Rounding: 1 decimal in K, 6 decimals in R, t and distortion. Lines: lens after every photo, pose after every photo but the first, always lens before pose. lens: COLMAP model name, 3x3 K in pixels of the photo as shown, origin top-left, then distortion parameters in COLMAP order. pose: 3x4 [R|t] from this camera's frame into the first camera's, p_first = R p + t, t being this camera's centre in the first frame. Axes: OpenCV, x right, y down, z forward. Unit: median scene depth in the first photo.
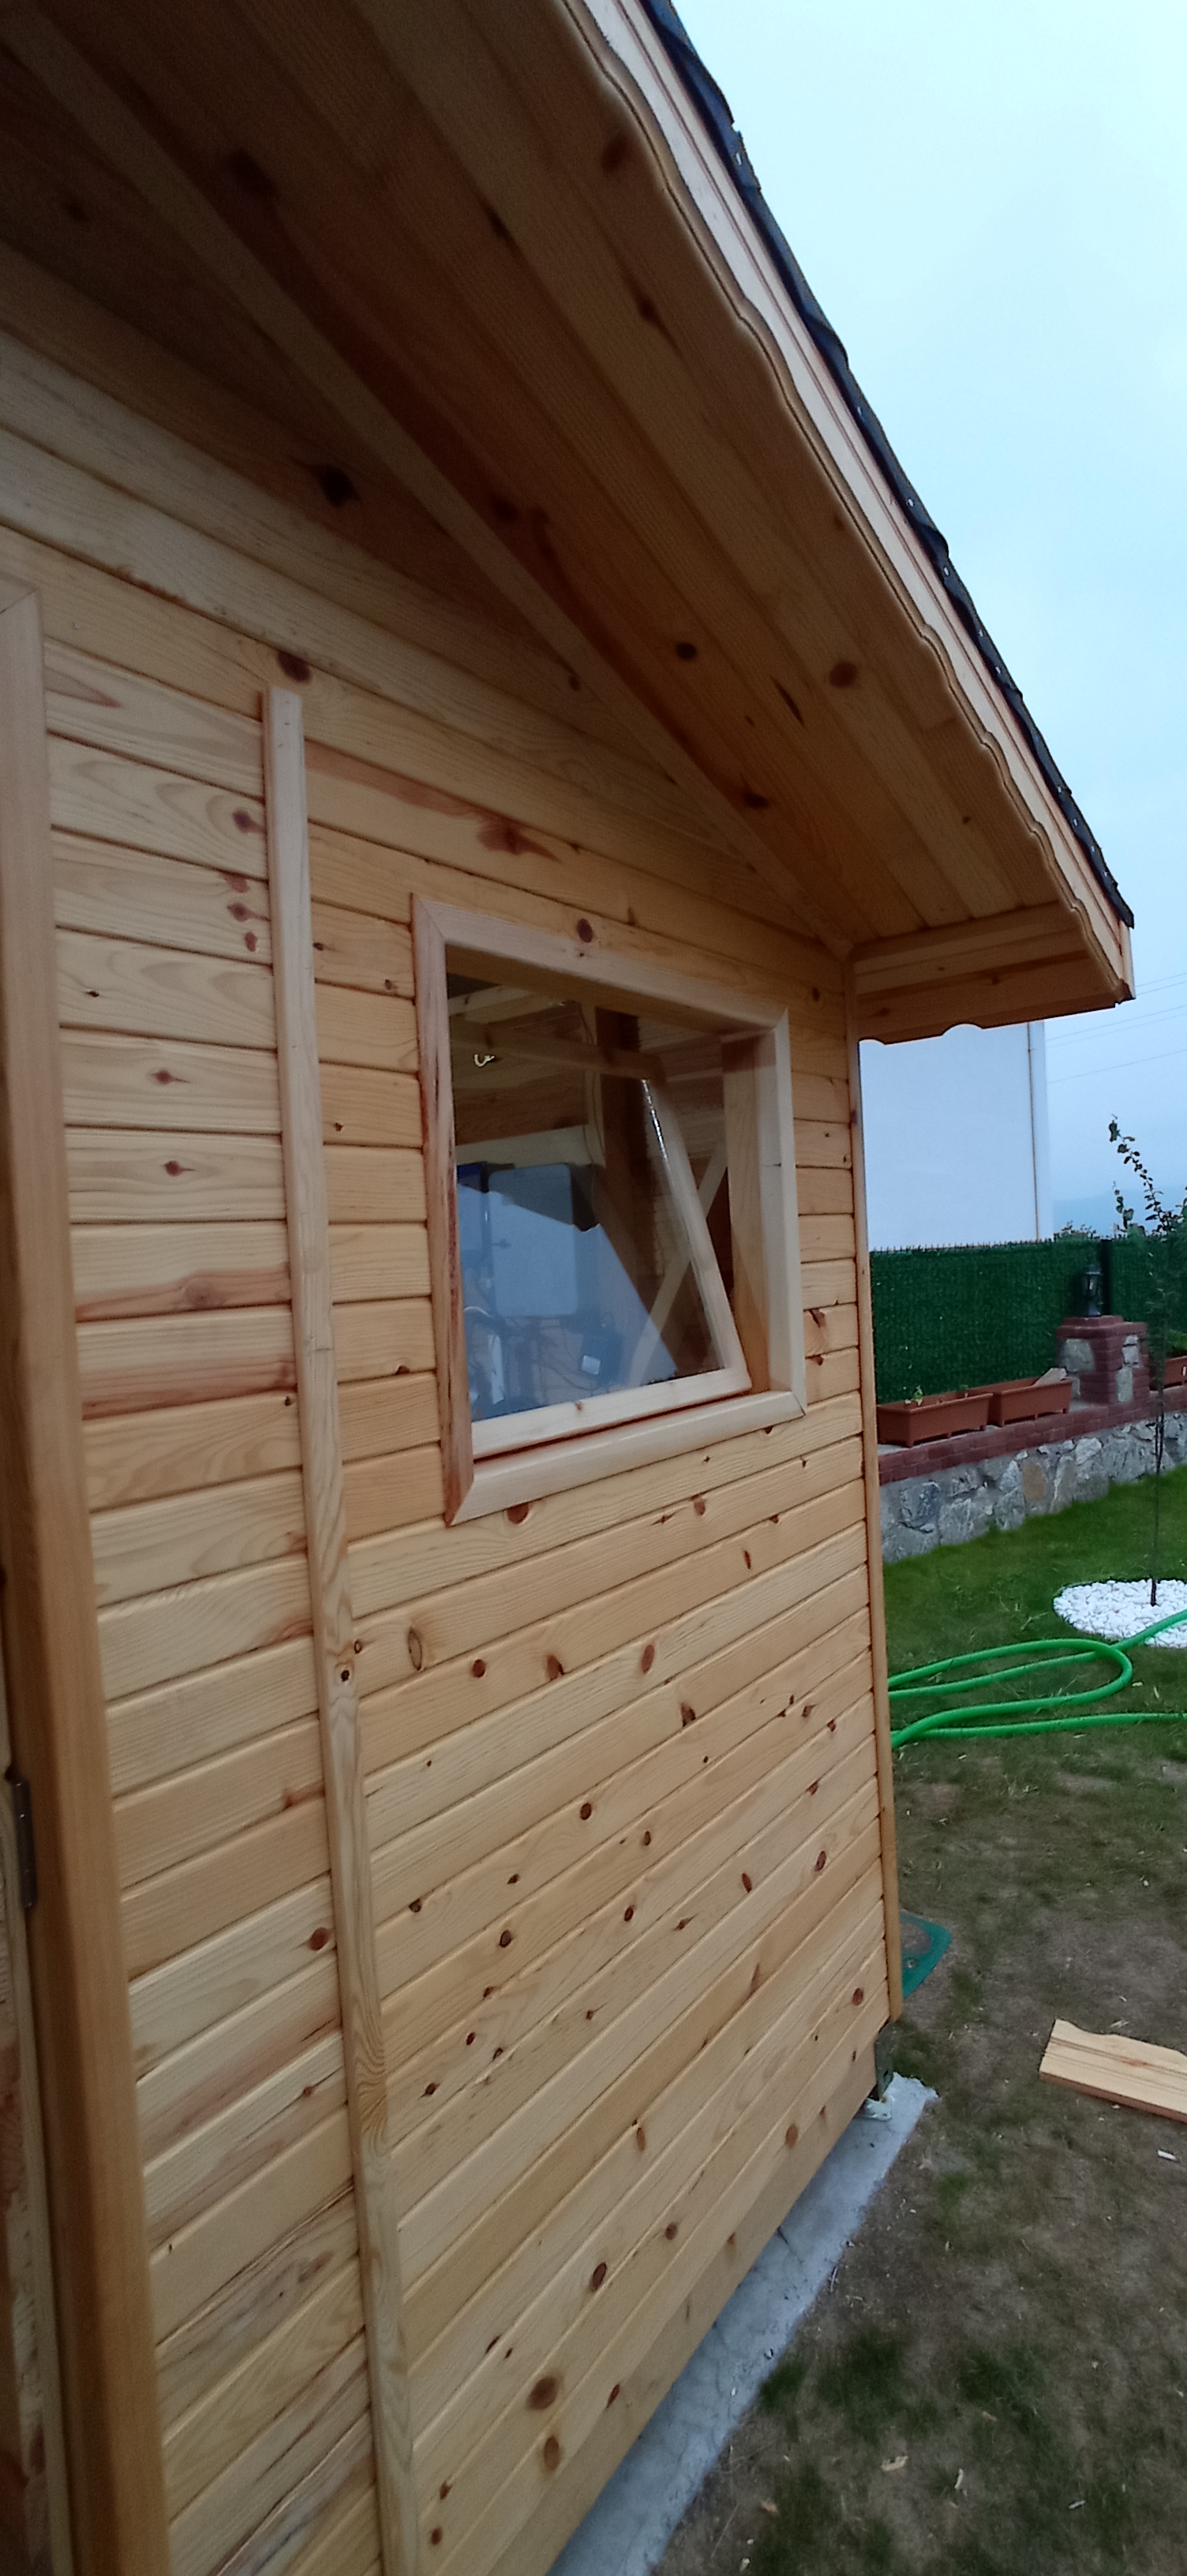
lens RADIAL K [[1195.0, 0, 629.7], [0, 1195.0, 1300.1], [0, 0, 1]] dist [-0.037959, 0.000623]
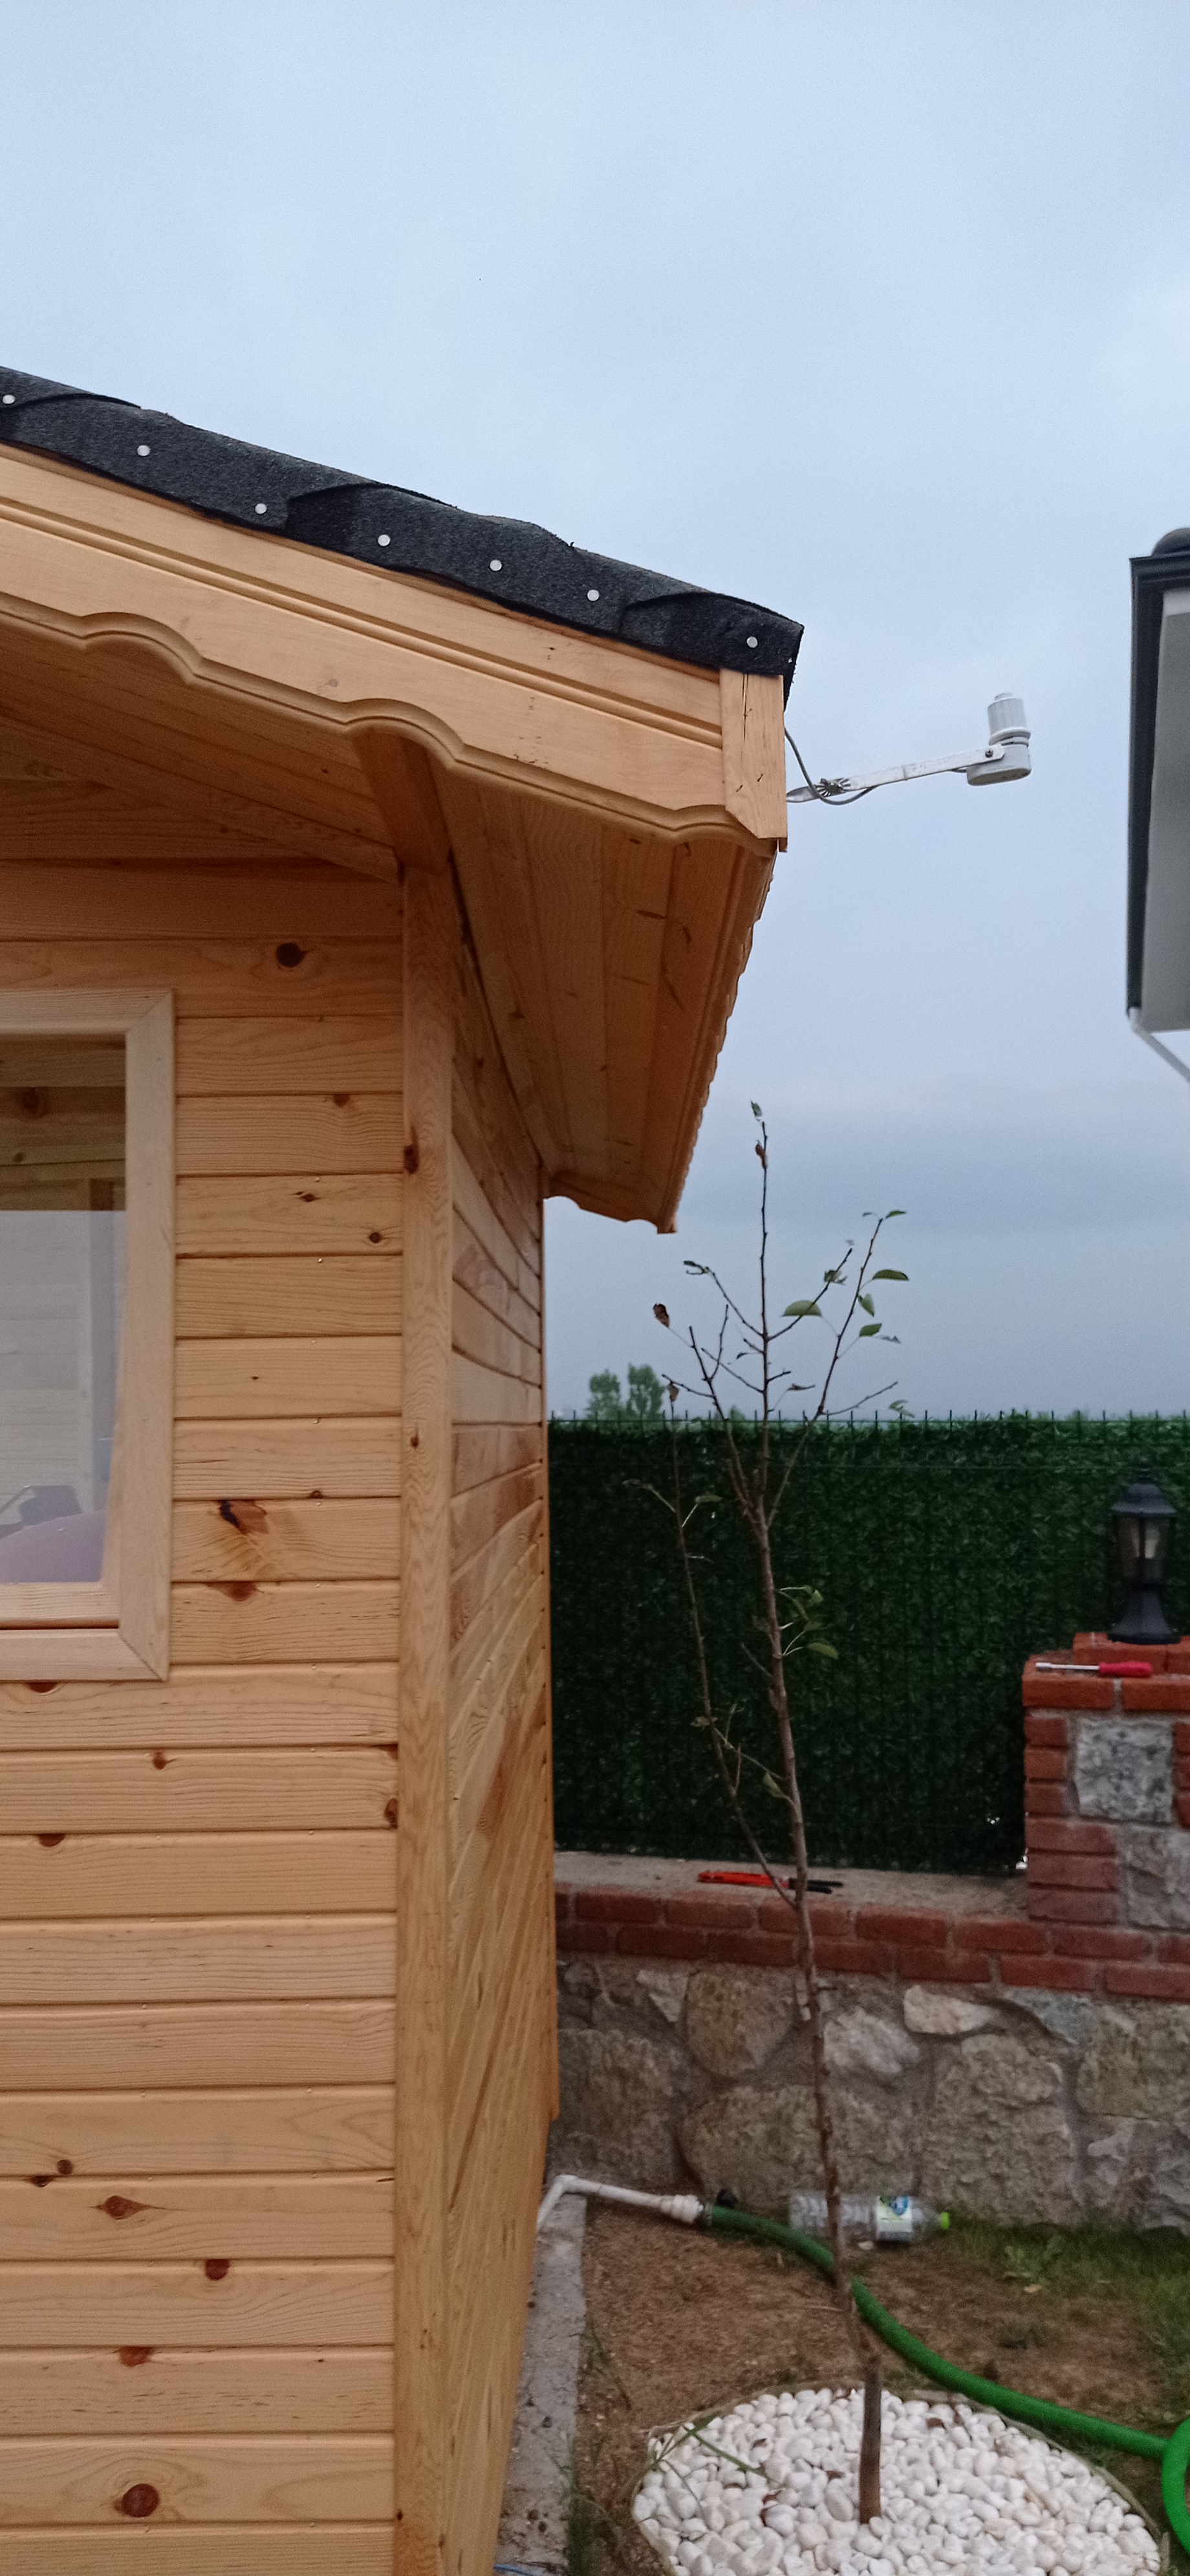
lens RADIAL K [[1961.1, 0, 595.0], [0, 1961.1, 1288.0], [0, 0, 1]] dist [0.107559, -0.199542]
pose [[0.575785, -0.002403, -0.817597, 1.625503], [-0.057505, 0.997400, -0.043429, -0.099643], [0.815576, 0.072022, 0.574150, 0.927722]]
